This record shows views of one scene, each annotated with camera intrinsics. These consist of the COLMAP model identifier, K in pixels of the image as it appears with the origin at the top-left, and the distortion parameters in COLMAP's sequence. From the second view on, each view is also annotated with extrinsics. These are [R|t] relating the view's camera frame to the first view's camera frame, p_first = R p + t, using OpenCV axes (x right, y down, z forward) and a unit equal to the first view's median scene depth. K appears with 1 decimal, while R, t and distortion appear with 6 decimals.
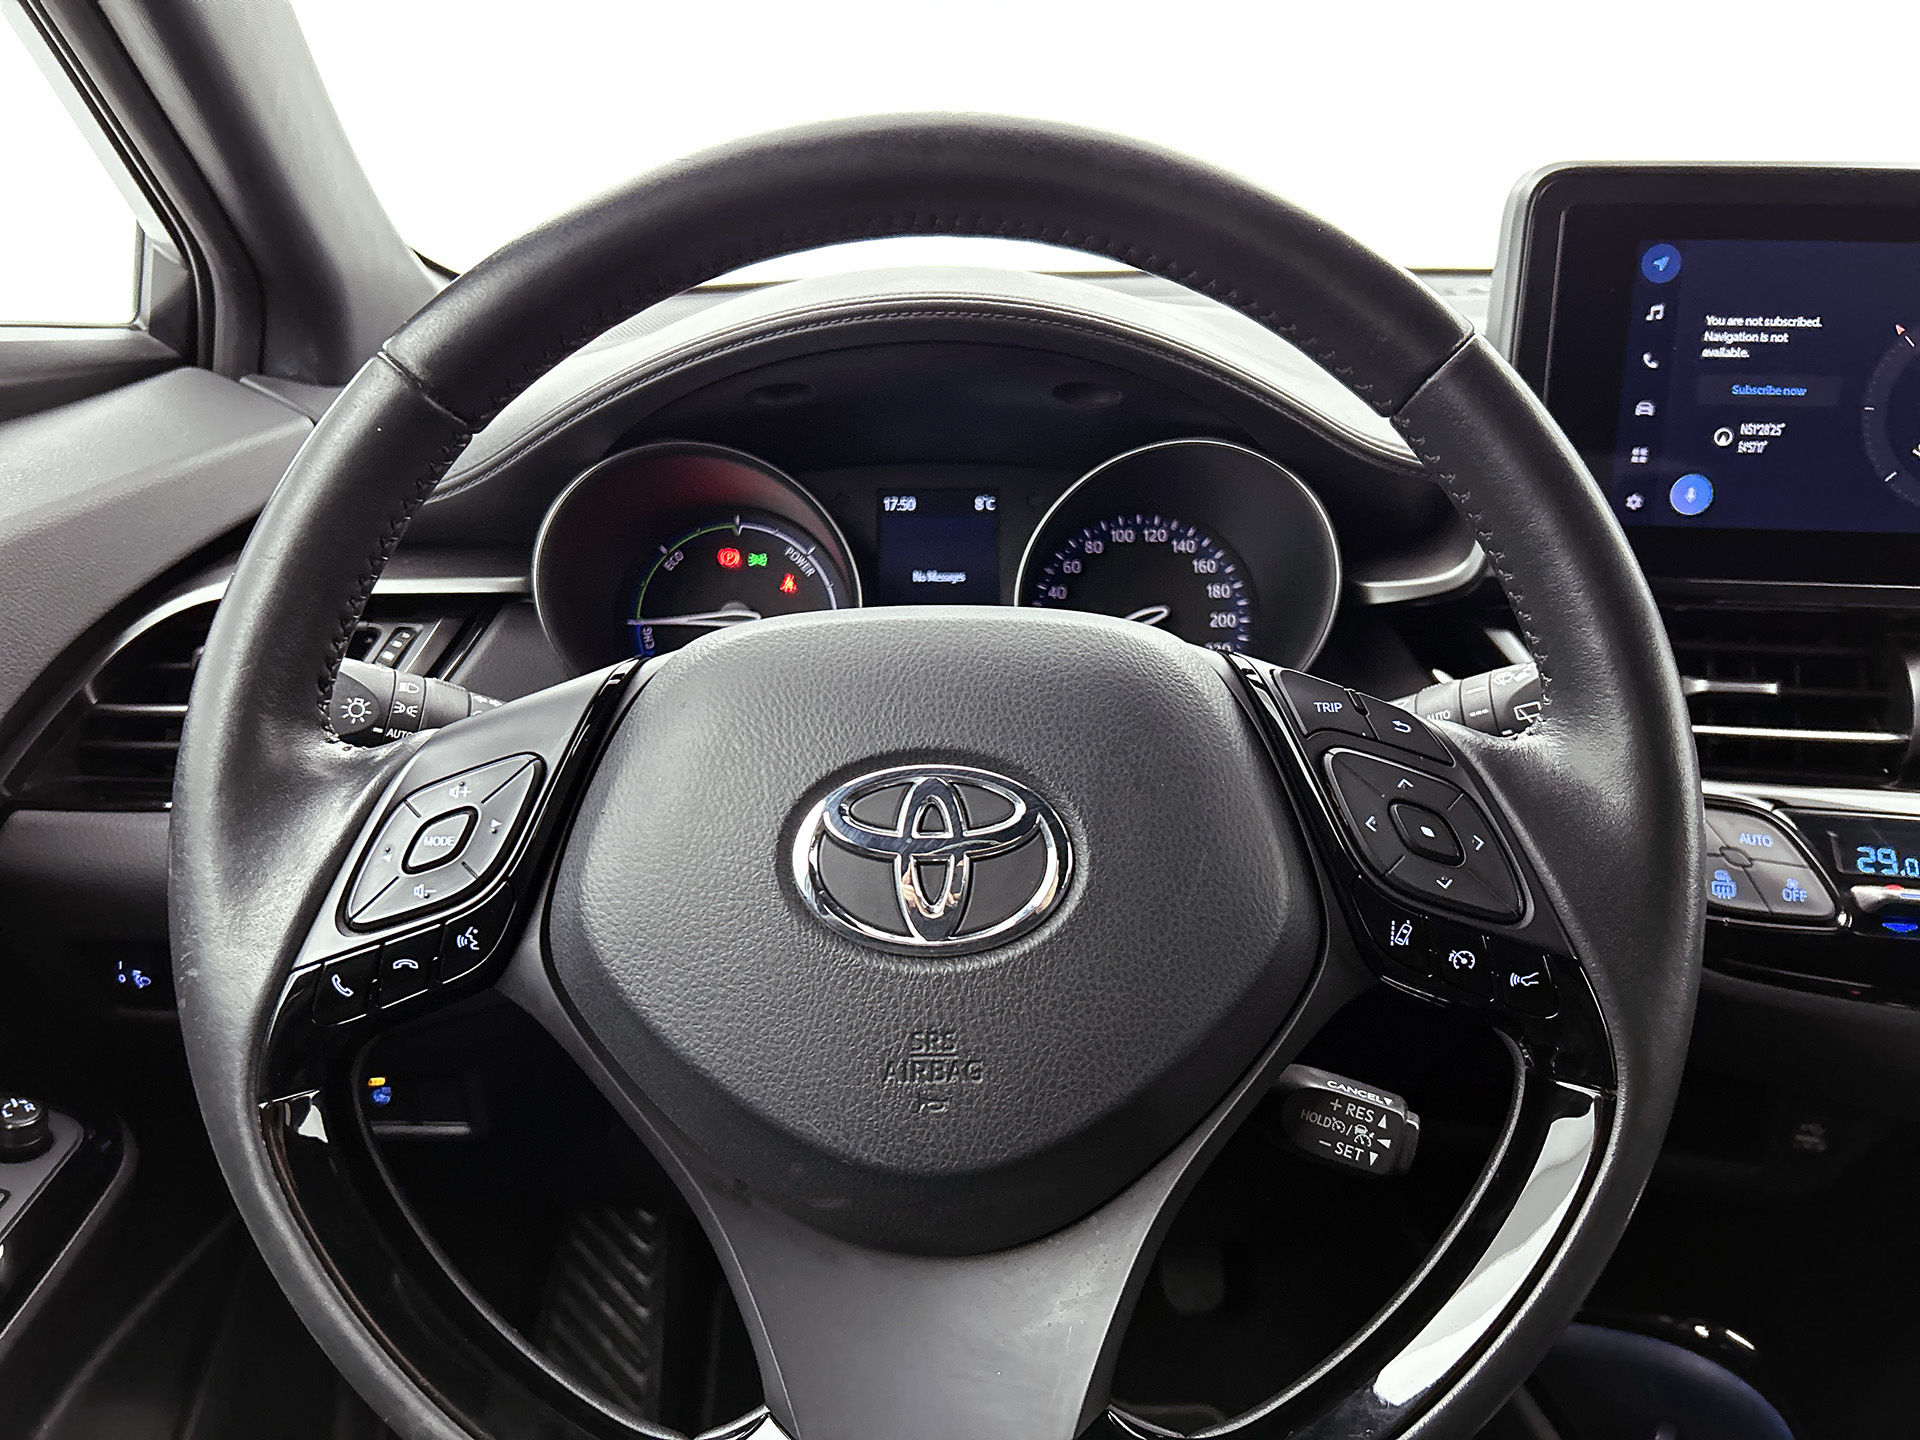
lens RADIAL K [[1482.7, 0, 969.6], [0, 1482.7, 758.2], [0, 0, 1]] dist [0.120430, -0.178857]
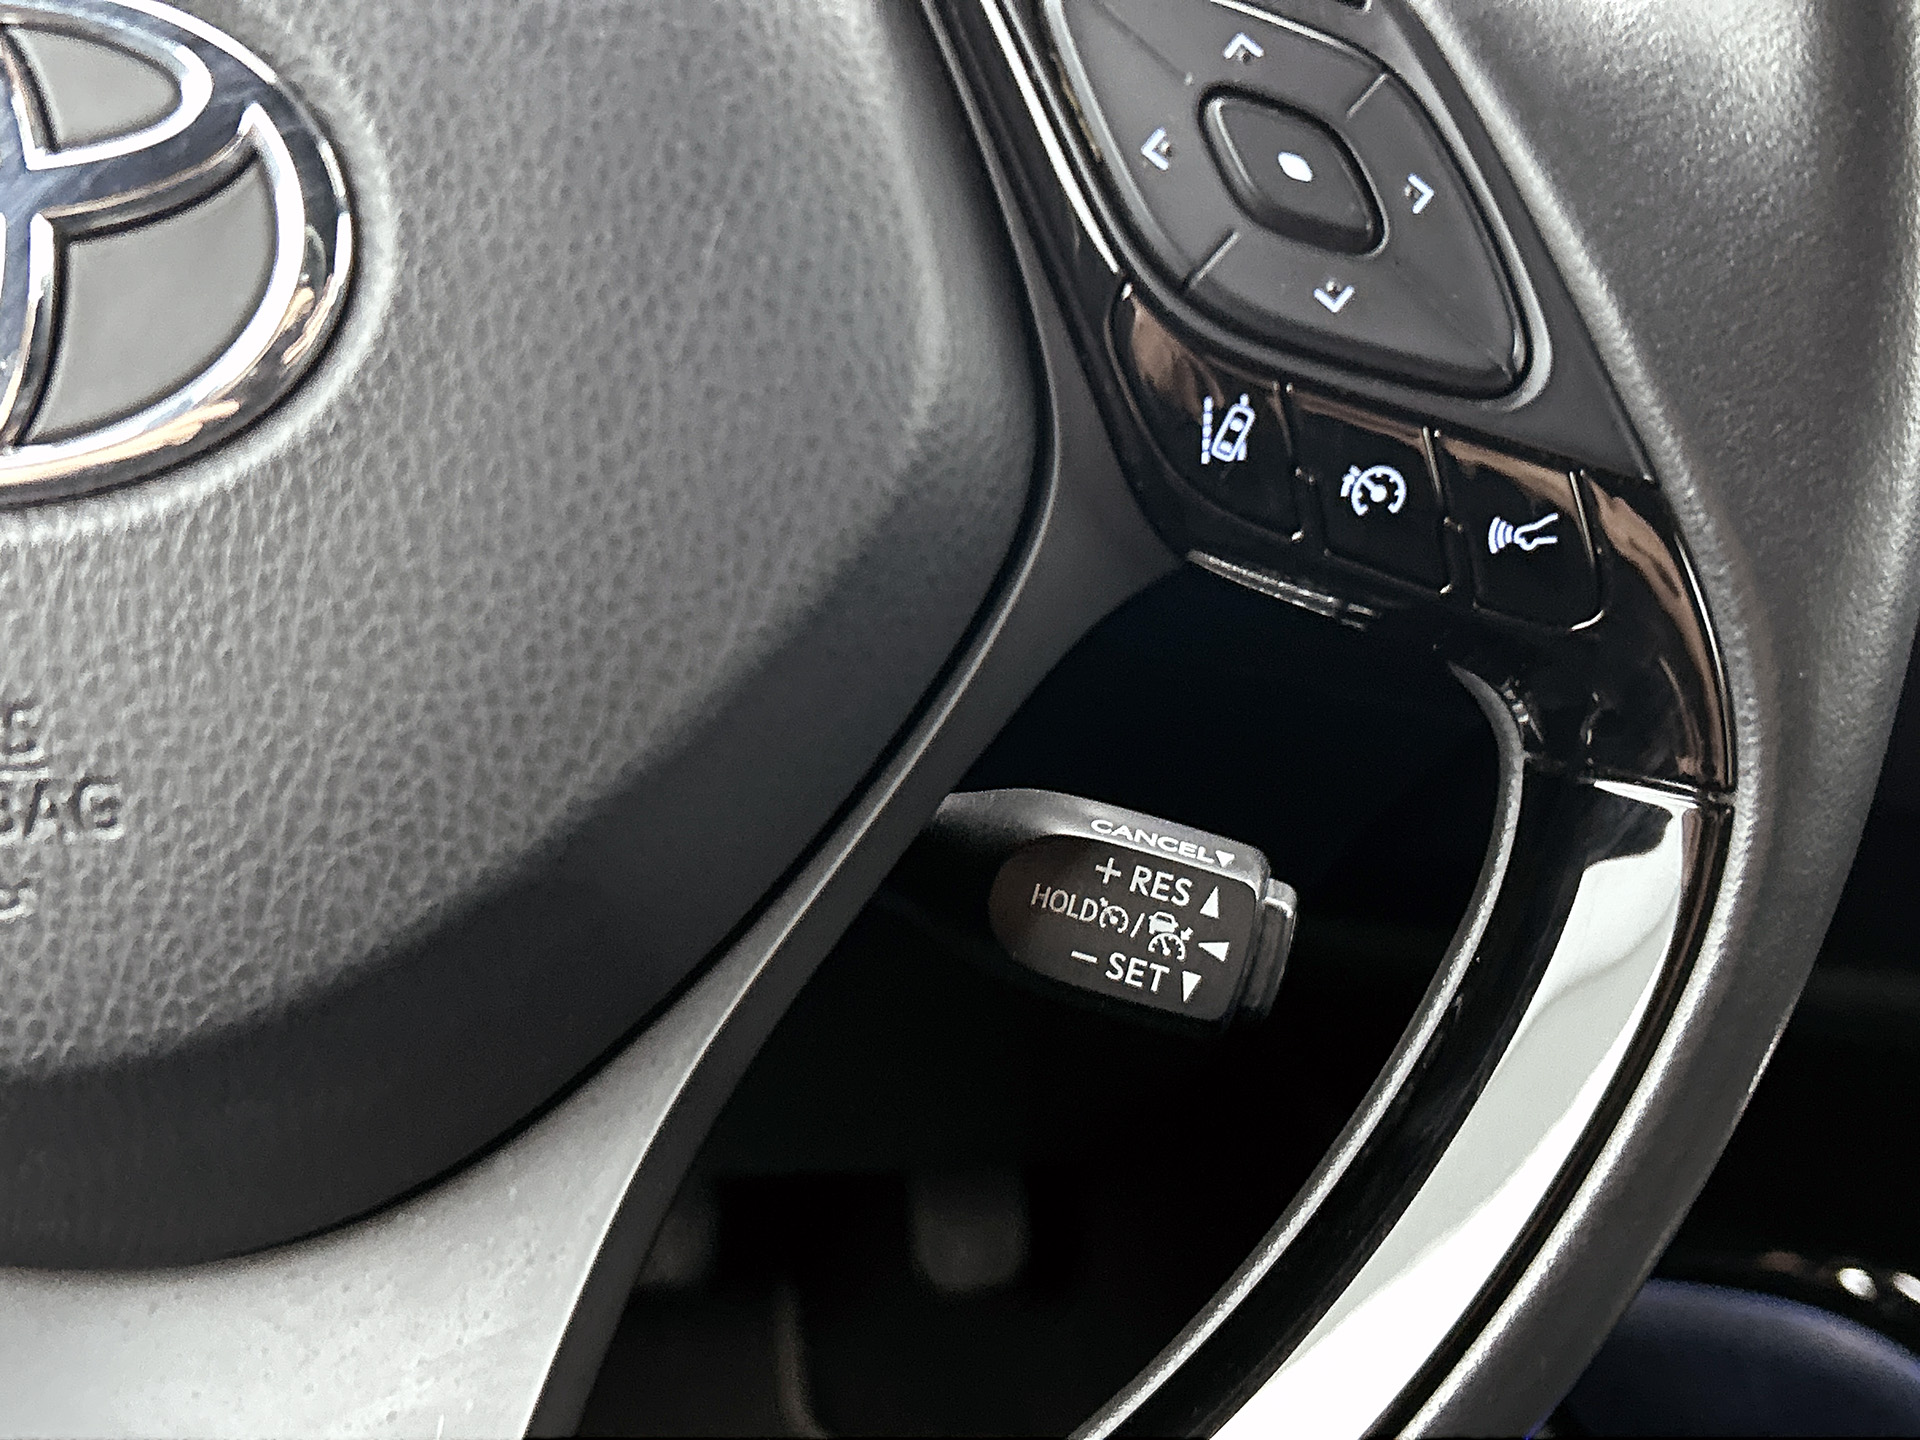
lens RADIAL K [[2349.3, 0, 960.0], [0, 2349.3, 720.0], [0, 0, 1]] dist [0.115716, -0.038620]
pose [[0.994256, -0.030352, 0.102631, 0.153448], [0.016458, 0.990897, 0.133610, 0.110319], [-0.105752, -0.131153, 0.985706, 0.387039]]
